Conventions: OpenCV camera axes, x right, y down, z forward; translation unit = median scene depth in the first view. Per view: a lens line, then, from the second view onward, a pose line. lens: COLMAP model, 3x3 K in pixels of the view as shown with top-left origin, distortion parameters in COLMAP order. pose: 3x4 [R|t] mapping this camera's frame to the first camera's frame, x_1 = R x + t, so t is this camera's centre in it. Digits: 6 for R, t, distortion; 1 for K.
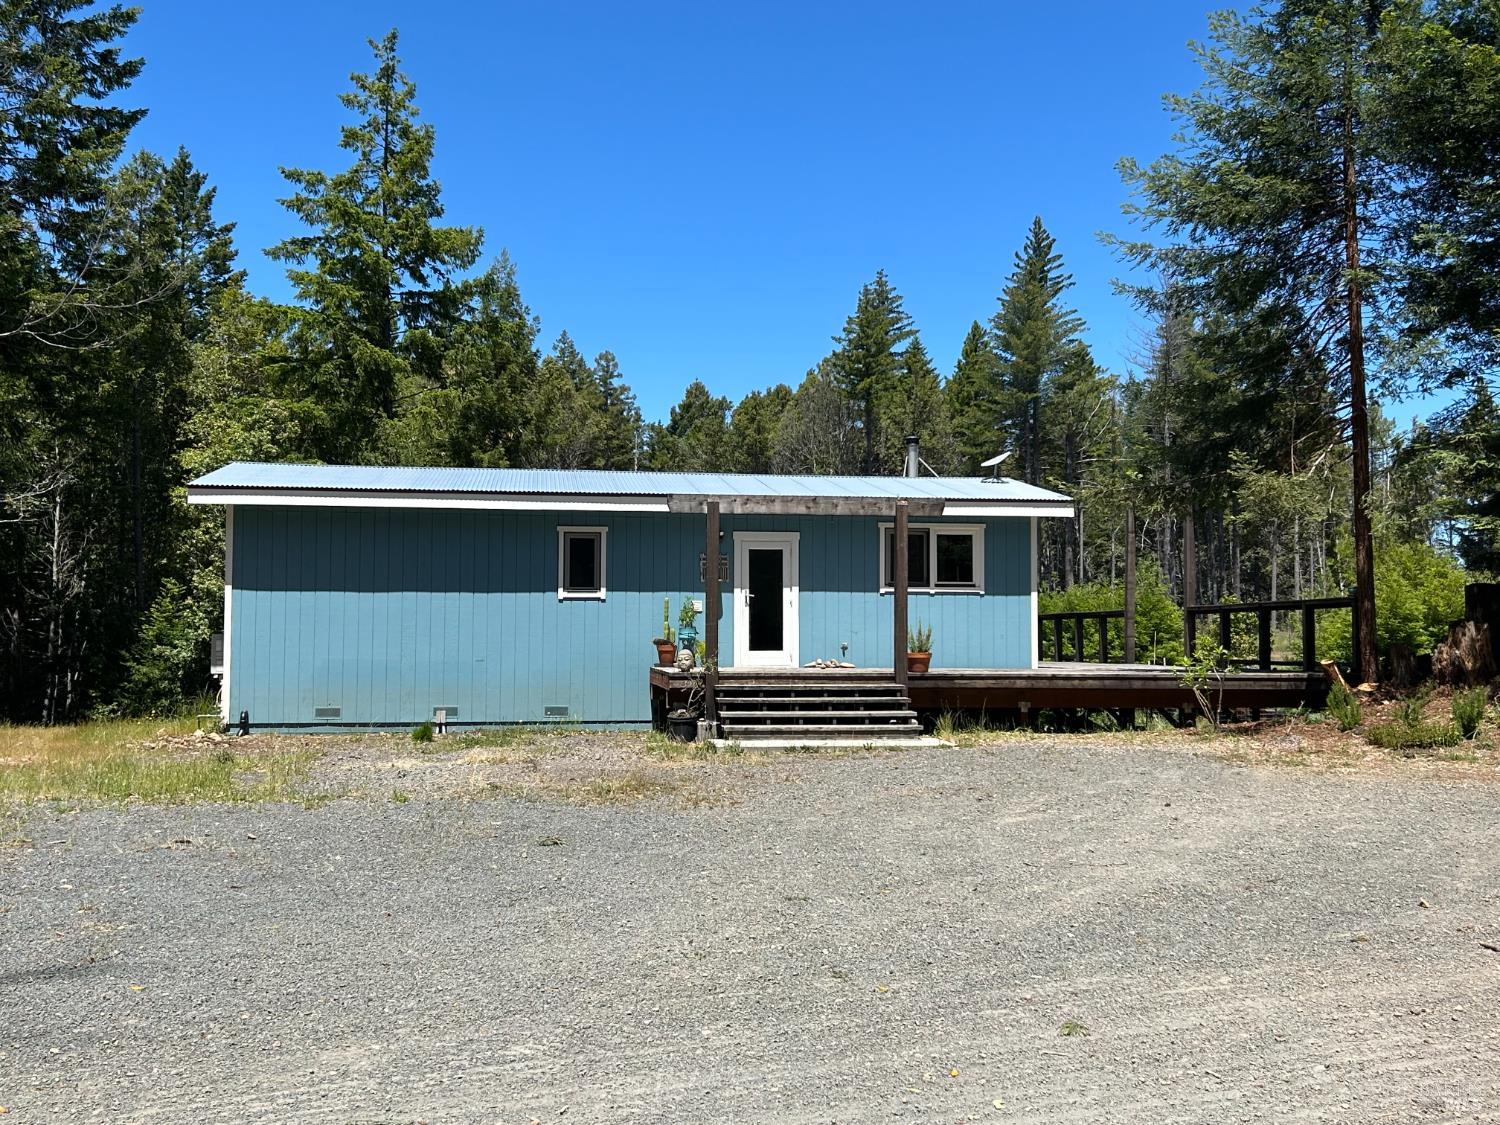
lens RADIAL K [[1561.9, 0, 752.2], [0, 1561.9, 561.8], [0, 0, 1]] dist [0.070144, 0.000000]
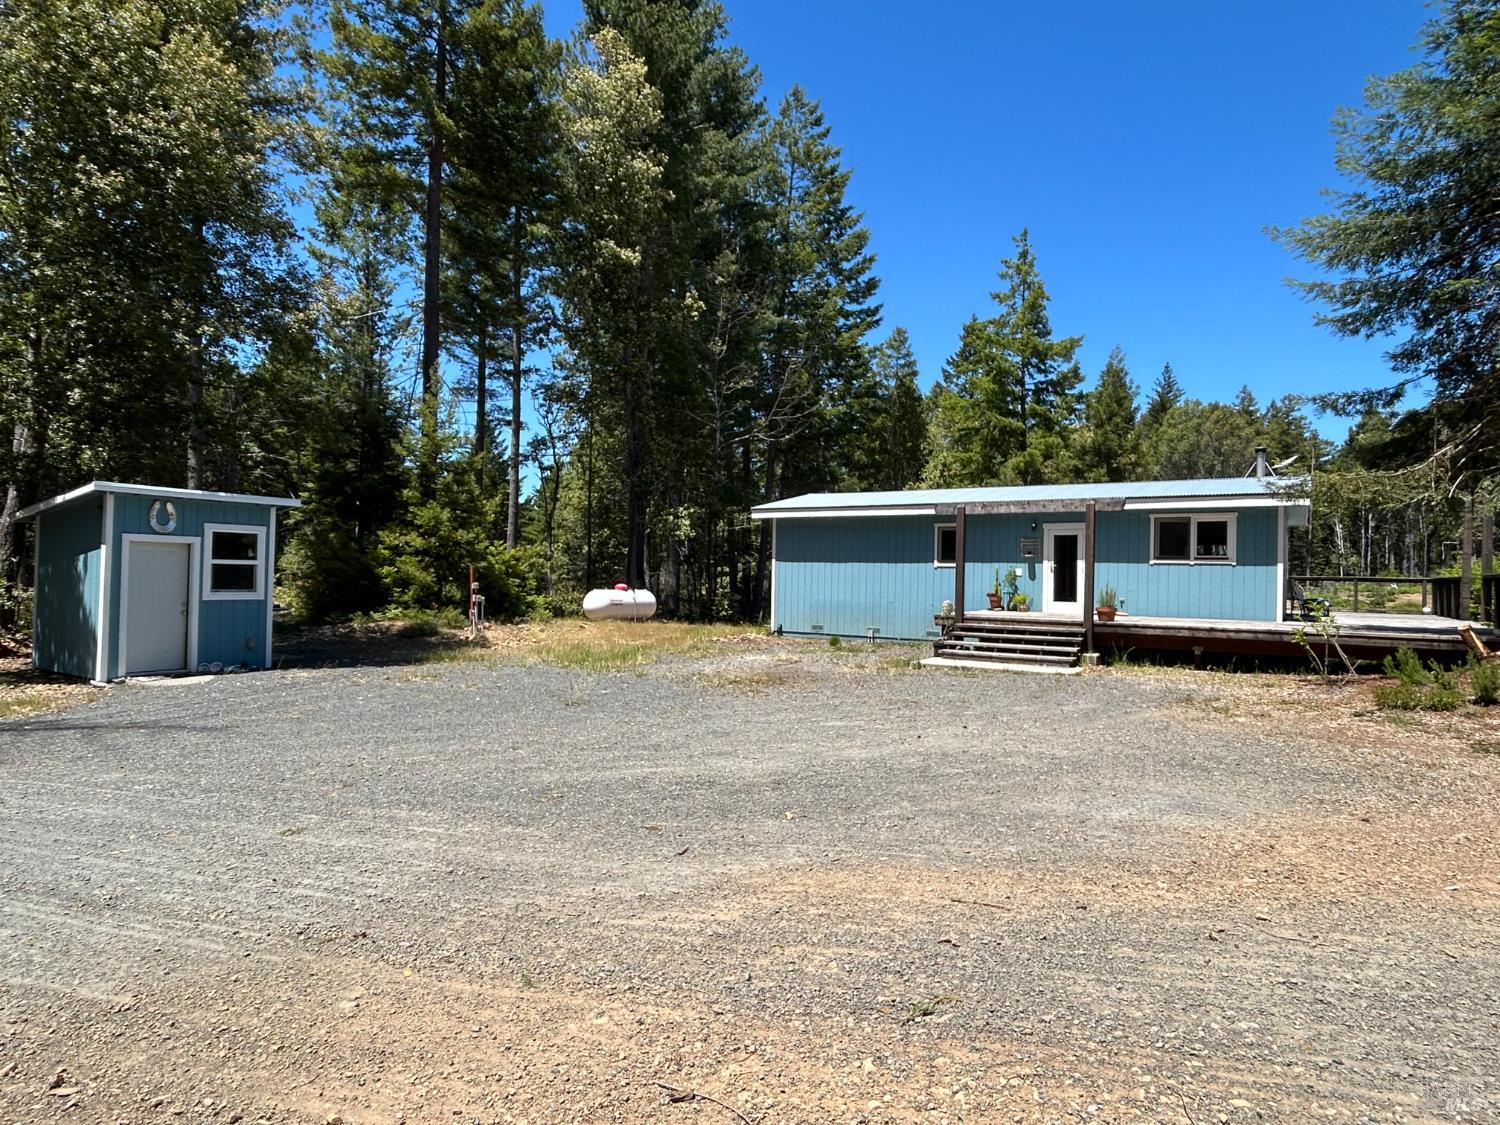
lens RADIAL K [[878.1, 0, 758.6], [0, 878.1, 564.6], [0, 0, 1]] dist [0.003127, 0.000287]
pose [[0.764221, 0.004791, -0.644937, 0.328757], [0.014535, 0.999590, 0.024649, -0.004430], [0.644791, -0.028212, 0.763838, 0.162744]]
